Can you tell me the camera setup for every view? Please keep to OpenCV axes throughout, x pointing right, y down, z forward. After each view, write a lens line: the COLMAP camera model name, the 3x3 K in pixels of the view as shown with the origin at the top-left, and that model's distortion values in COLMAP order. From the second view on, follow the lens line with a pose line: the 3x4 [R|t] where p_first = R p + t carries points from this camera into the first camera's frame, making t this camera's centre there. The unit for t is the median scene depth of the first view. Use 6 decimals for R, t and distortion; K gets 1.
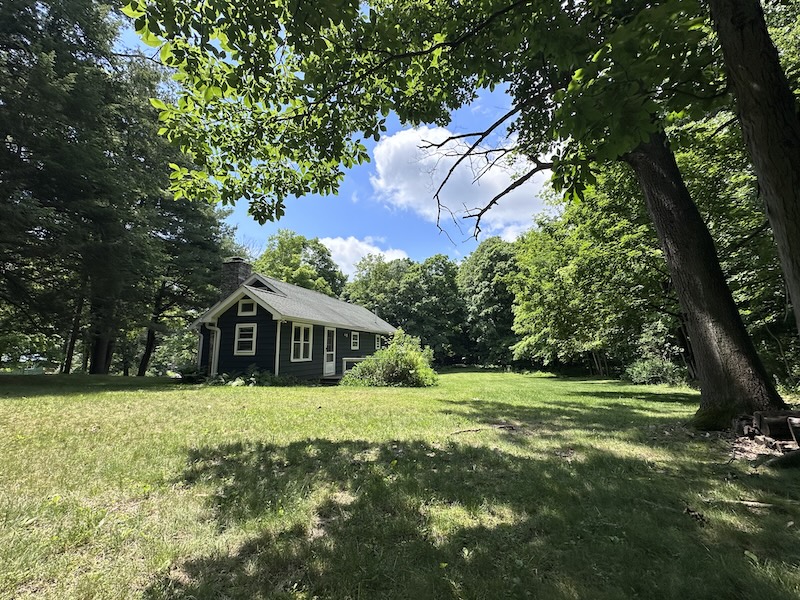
lens RADIAL K [[321.5, 0, 400.8], [0, 321.5, 297.8], [0, 0, 1]] dist [-0.000107, -0.000016]
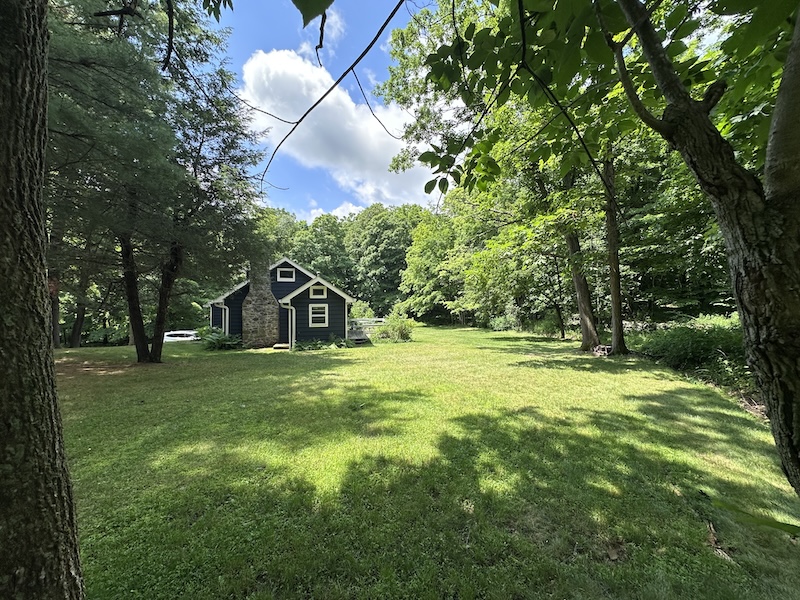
lens RADIAL K [[321.5, 0, 399.3], [0, 321.5, 301.5], [0, 0, 1]] dist [-0.000107, -0.000016]
pose [[0.886806, -0.003919, 0.462125, -0.190338], [-0.075225, 0.985404, 0.152711, -0.038676], [-0.455978, -0.170189, 0.873567, -0.080515]]
